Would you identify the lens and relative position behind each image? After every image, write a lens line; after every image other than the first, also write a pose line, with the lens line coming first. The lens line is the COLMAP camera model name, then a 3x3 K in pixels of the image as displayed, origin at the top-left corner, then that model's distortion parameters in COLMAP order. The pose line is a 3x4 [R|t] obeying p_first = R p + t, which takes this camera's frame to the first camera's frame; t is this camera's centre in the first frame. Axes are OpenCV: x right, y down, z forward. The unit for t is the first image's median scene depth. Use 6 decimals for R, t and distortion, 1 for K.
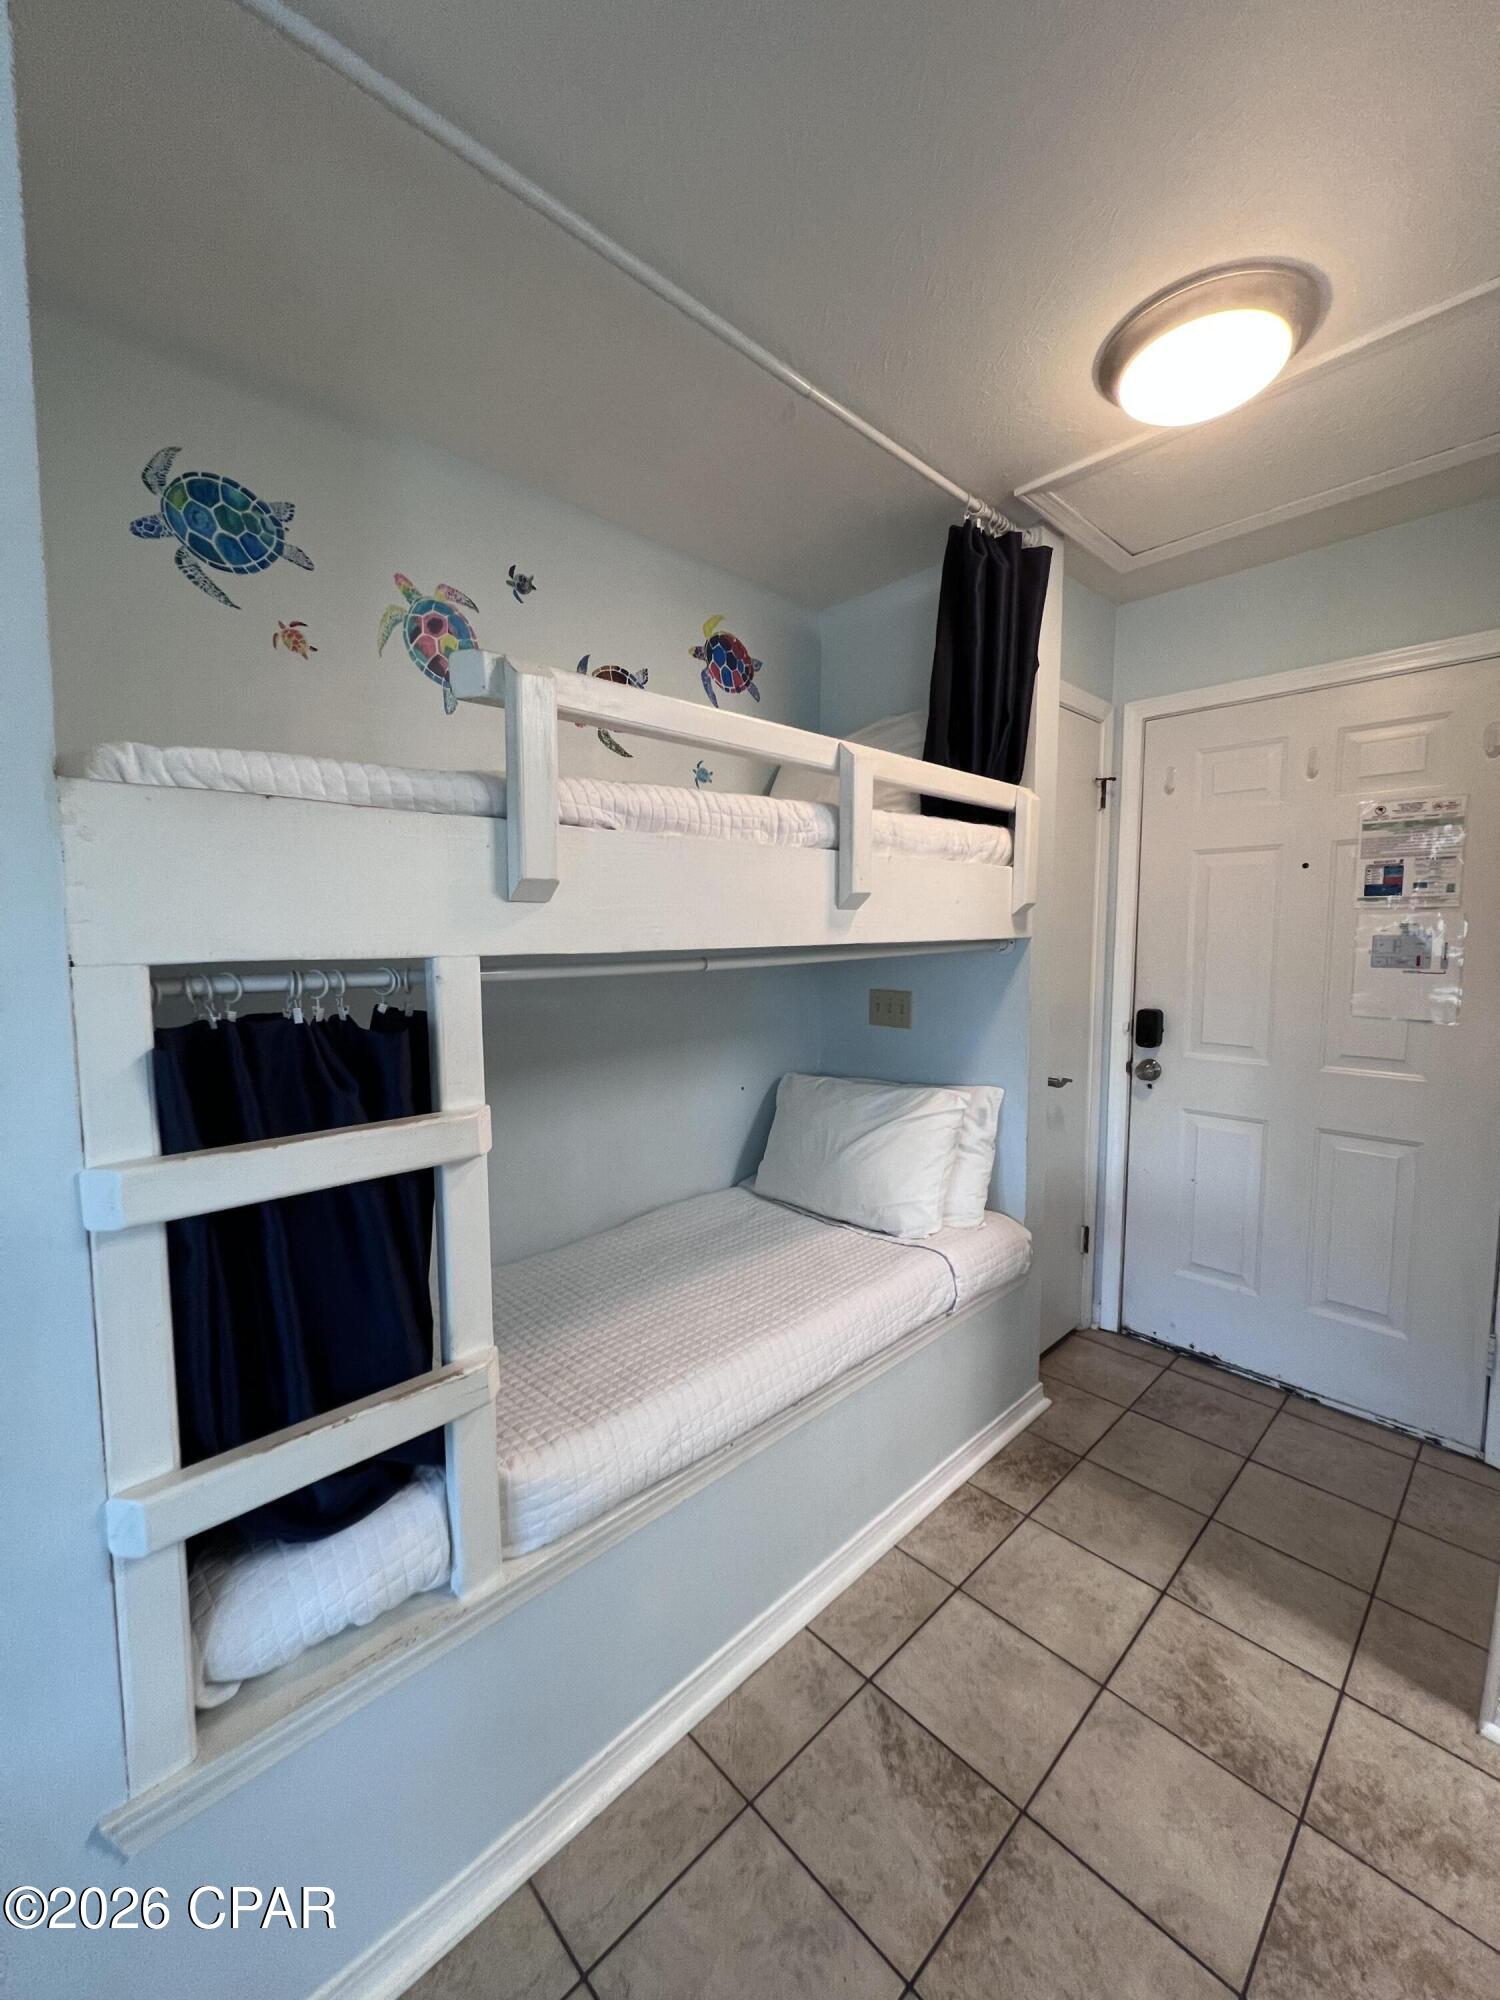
lens RADIAL K [[794.0, 0, 746.3], [0, 794.0, 1001.6], [0, 0, 1]] dist [-0.002089, 0.000701]
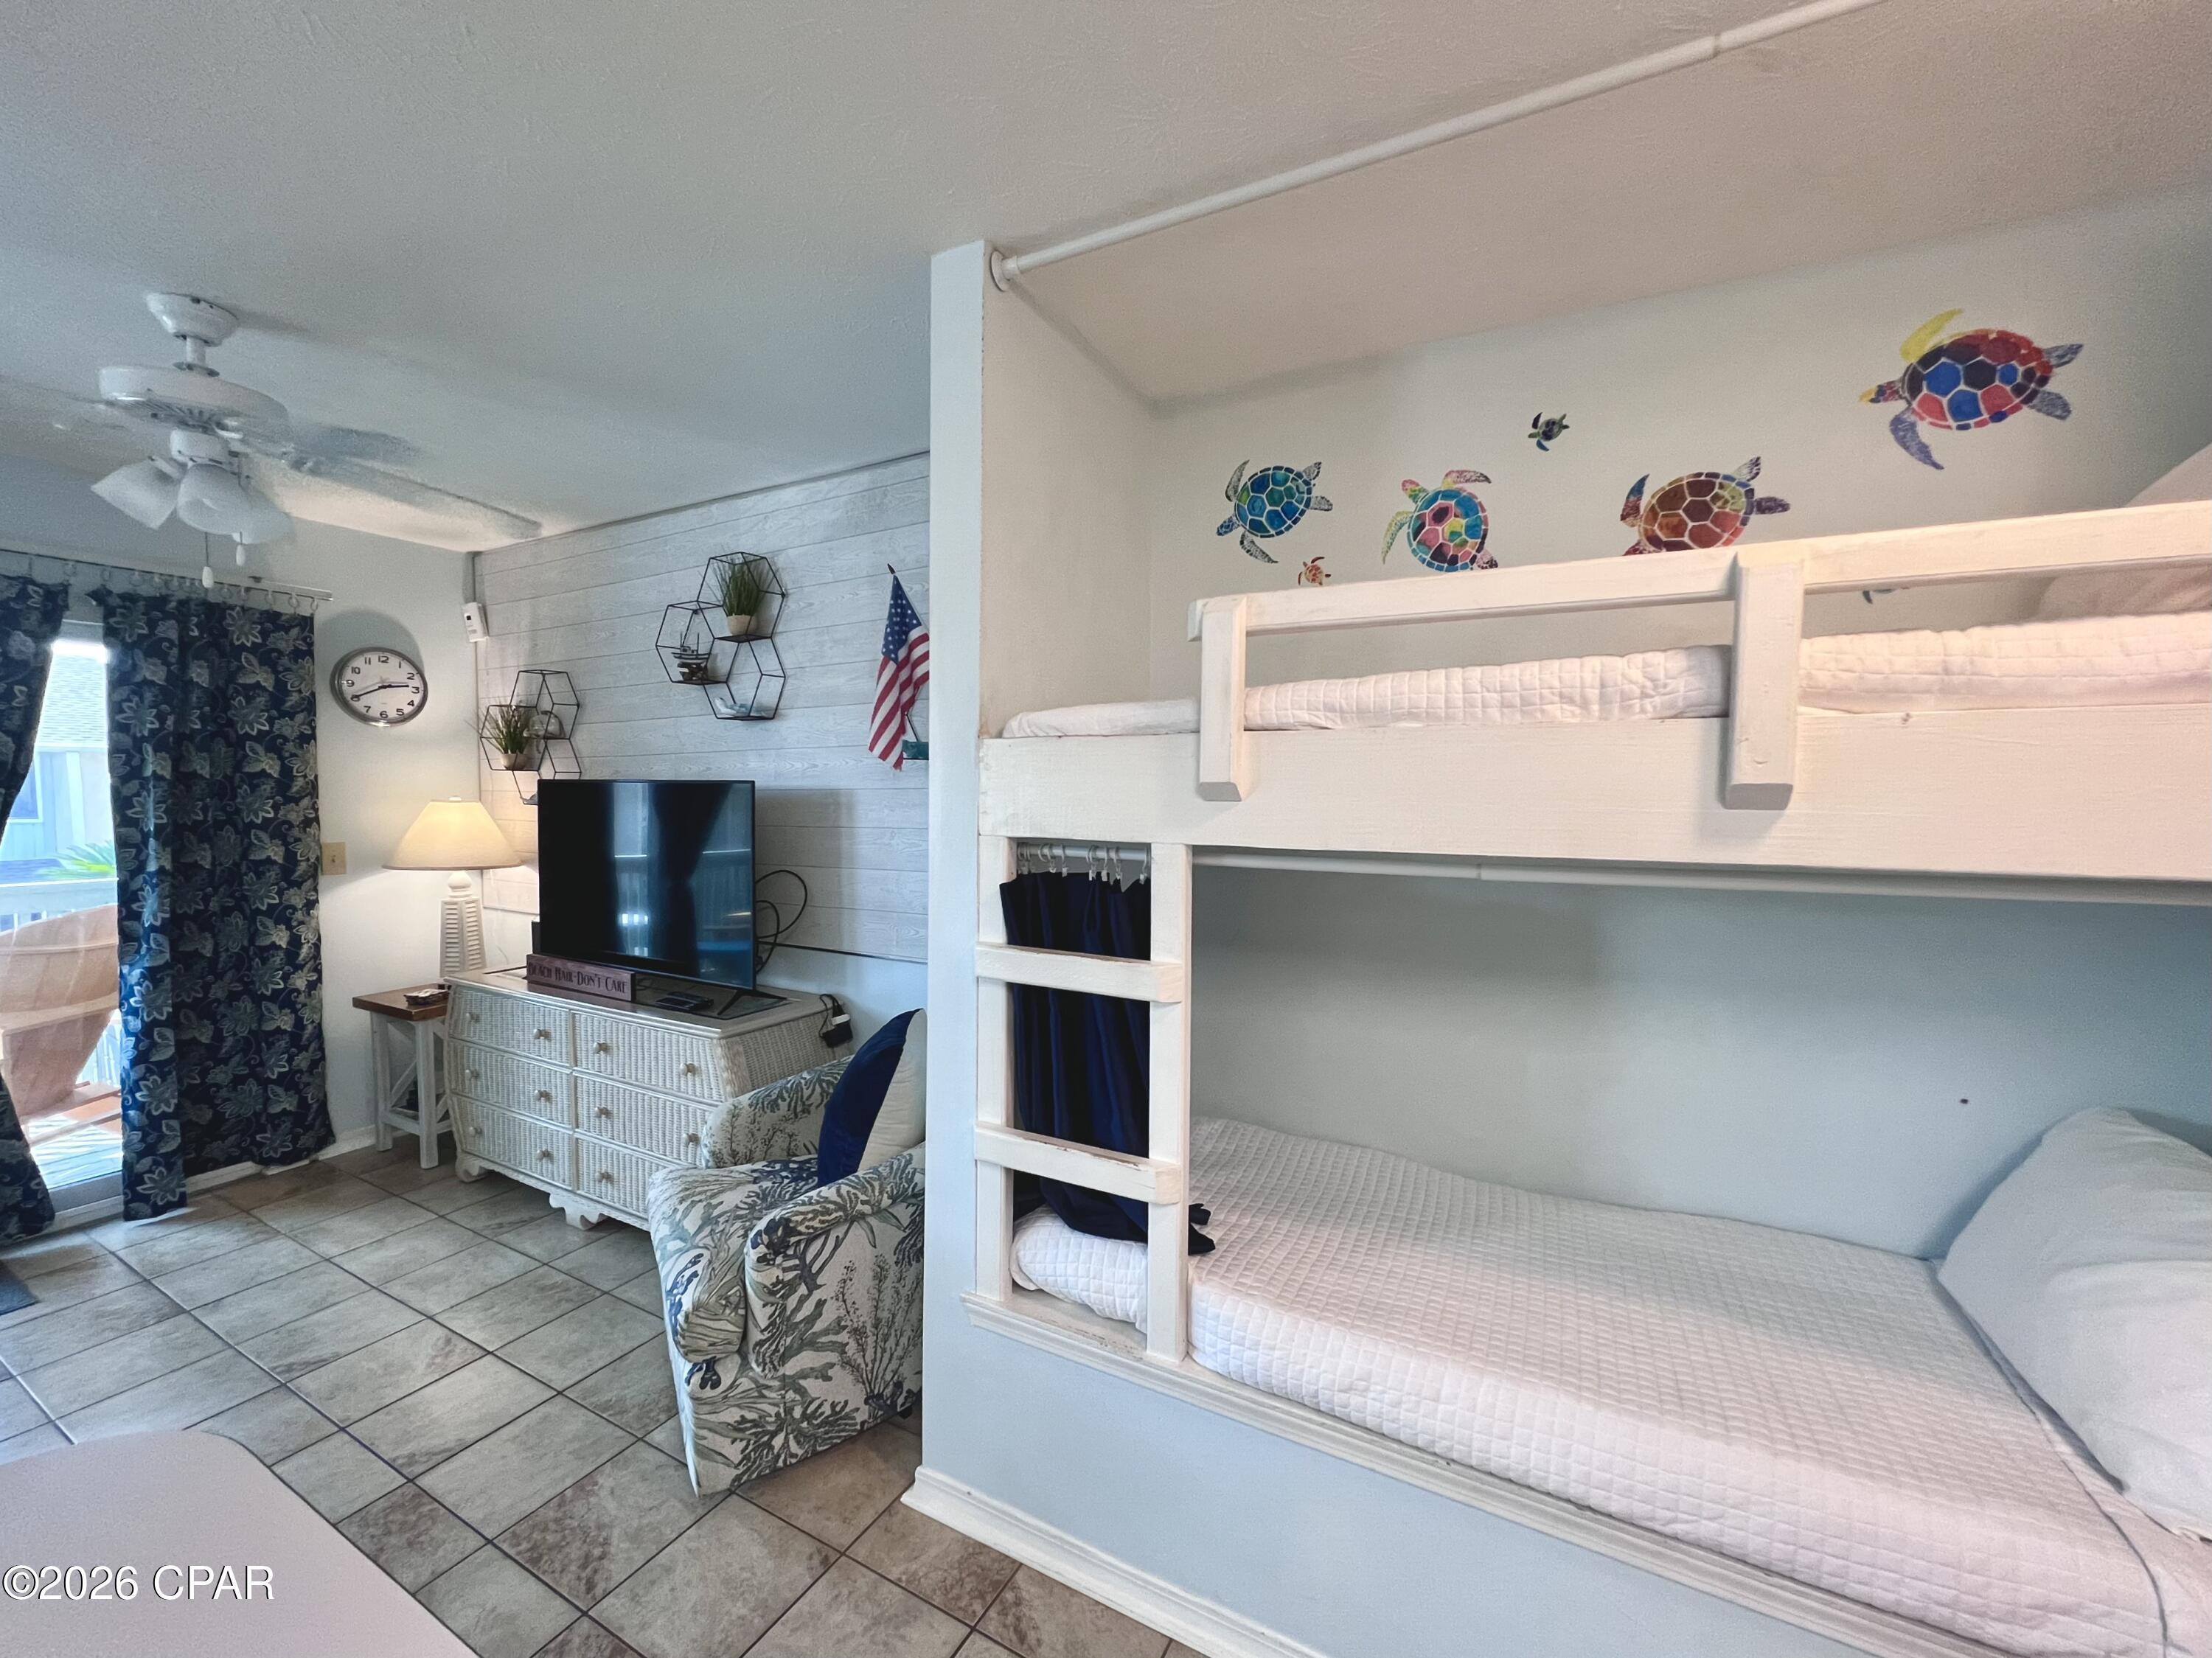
lens RADIAL K [[886.2, 0, 1107.0], [0, 886.2, 833.1], [0, 0, 1]] dist [-0.002130, 0.000290]
pose [[0.307853, 0.059426, -0.949576, 0.648420], [-0.094270, 0.995042, 0.031709, -0.074123], [0.946752, 0.079755, 0.311929, 0.312666]]
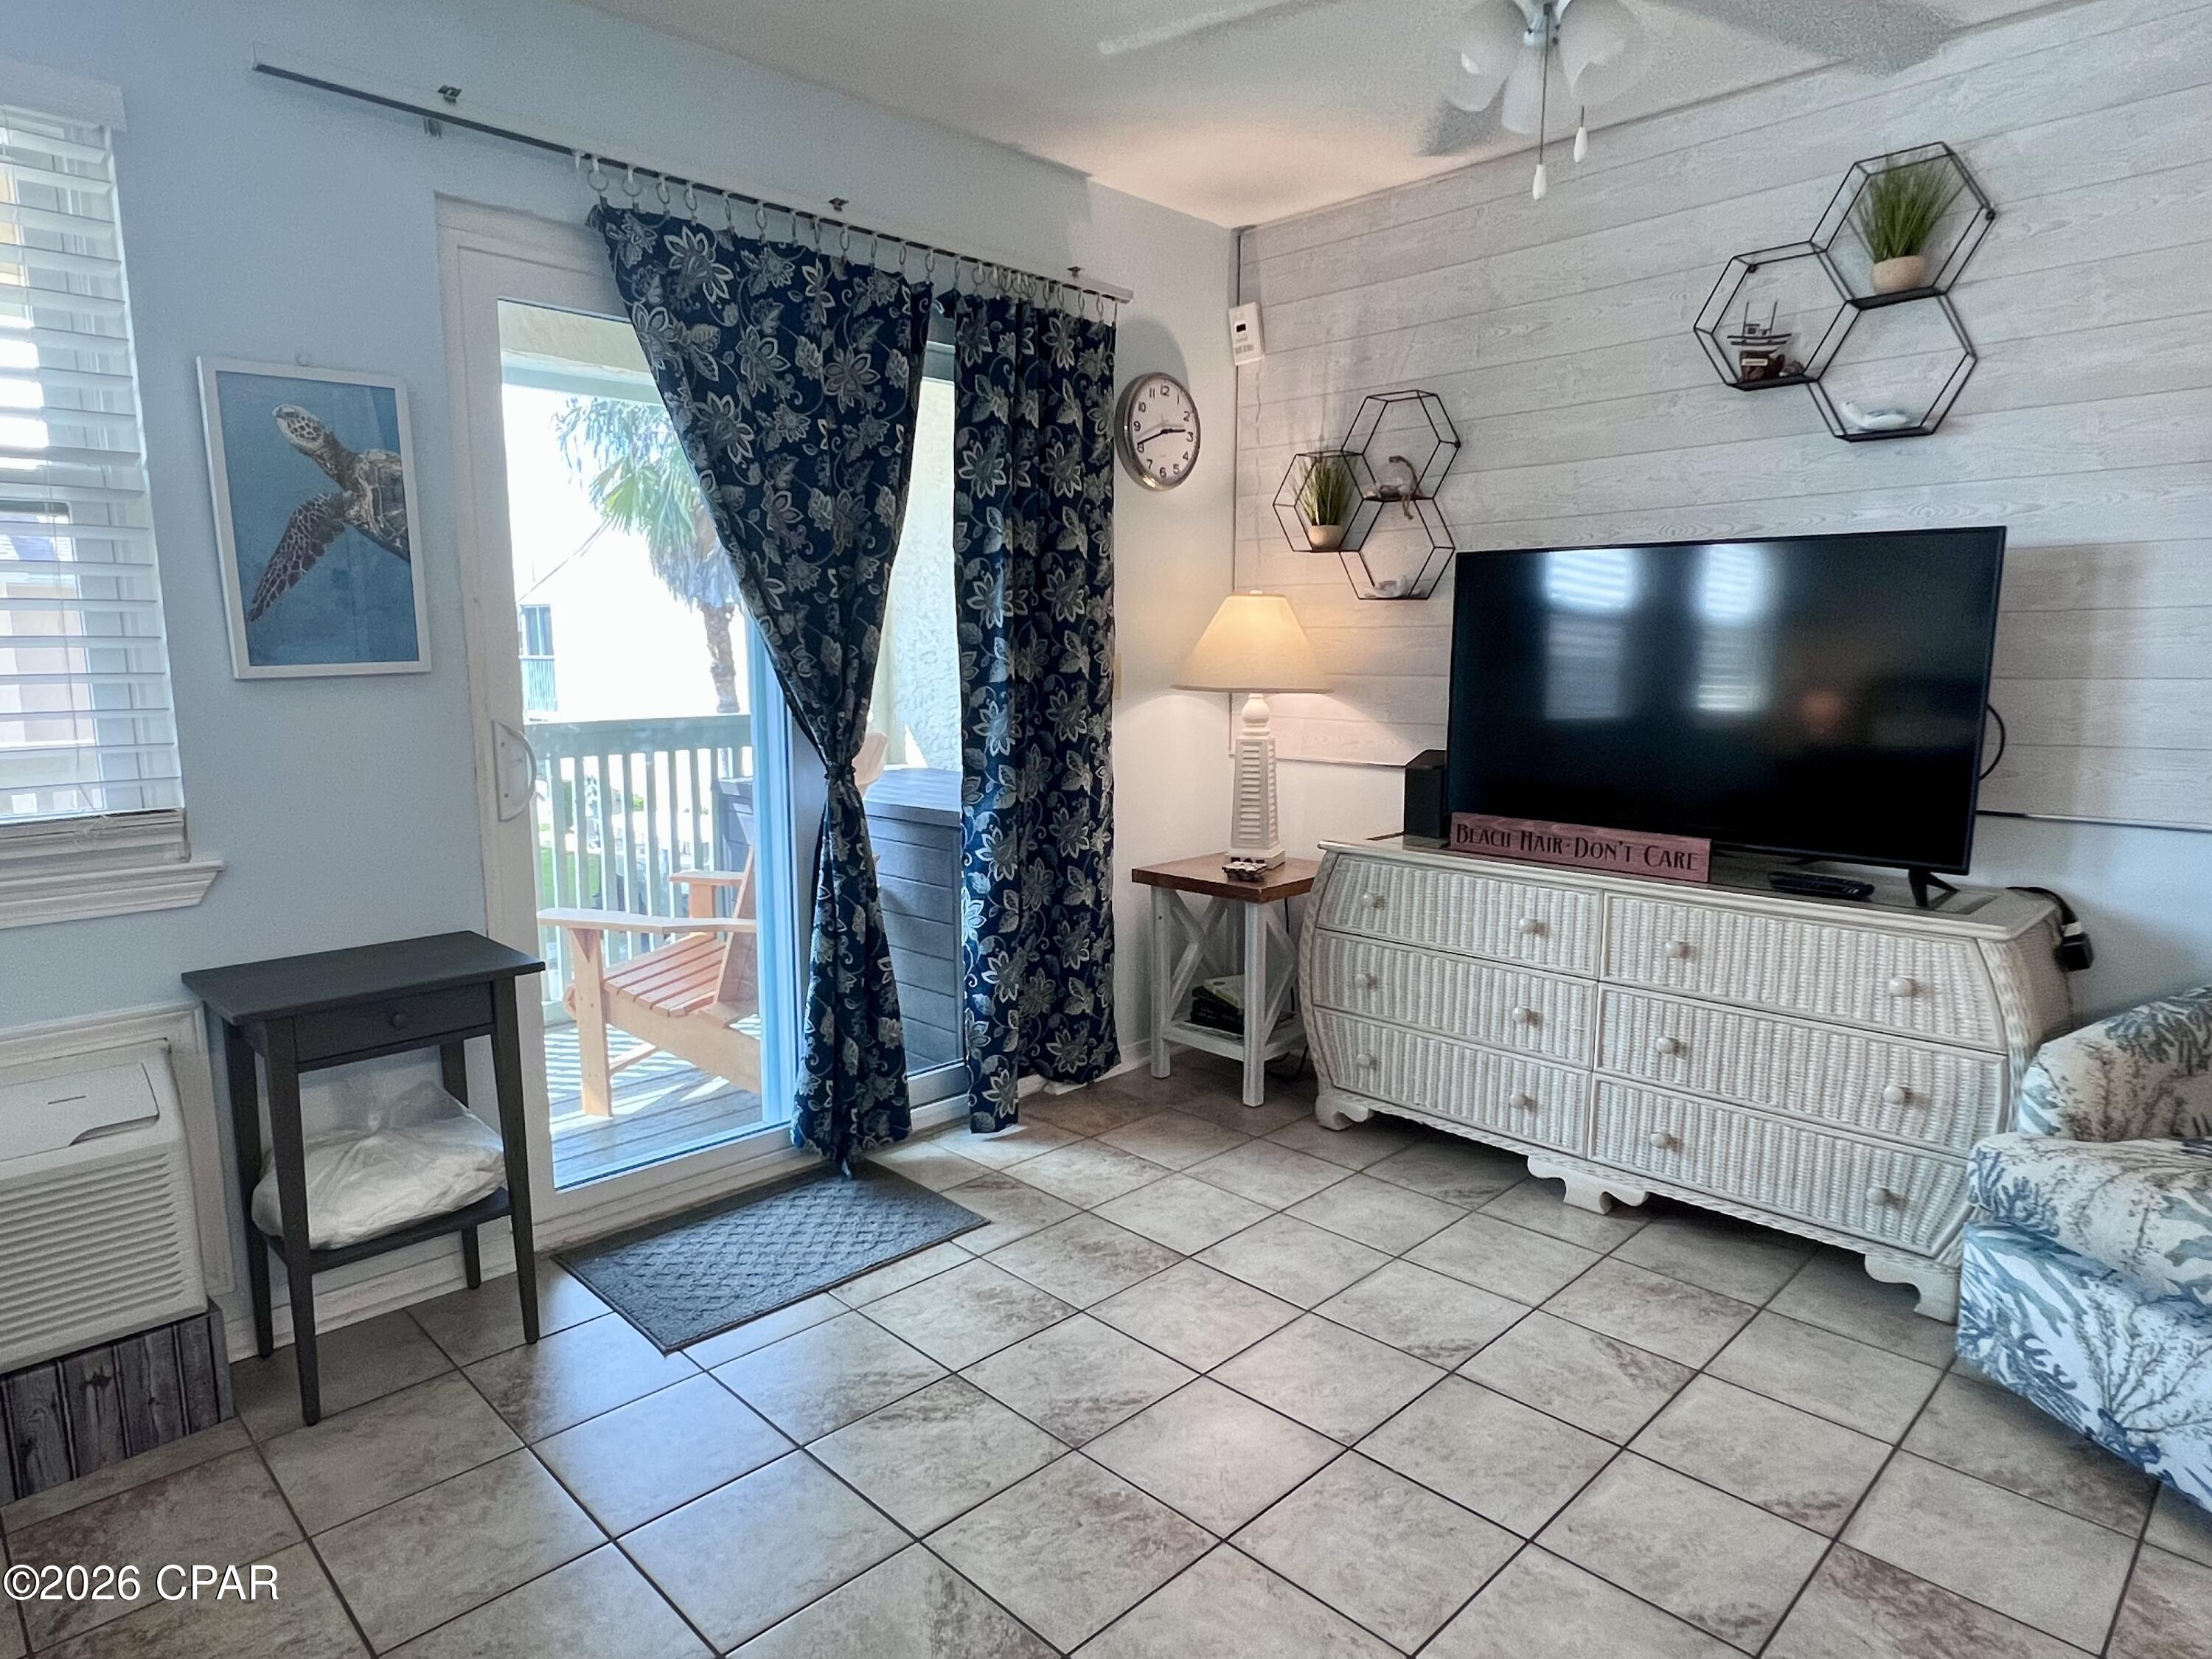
lens RADIAL K [[1307.2, 0, 1109.6], [0, 1307.2, 849.4], [0, 0, 1]] dist [-0.003430, 0.001060]
pose [[0.027382, 0.165011, -0.985911, 0.333251], [-0.090531, 0.982638, 0.161949, 0.167002], [0.995517, 0.084821, 0.041845, -0.903244]]
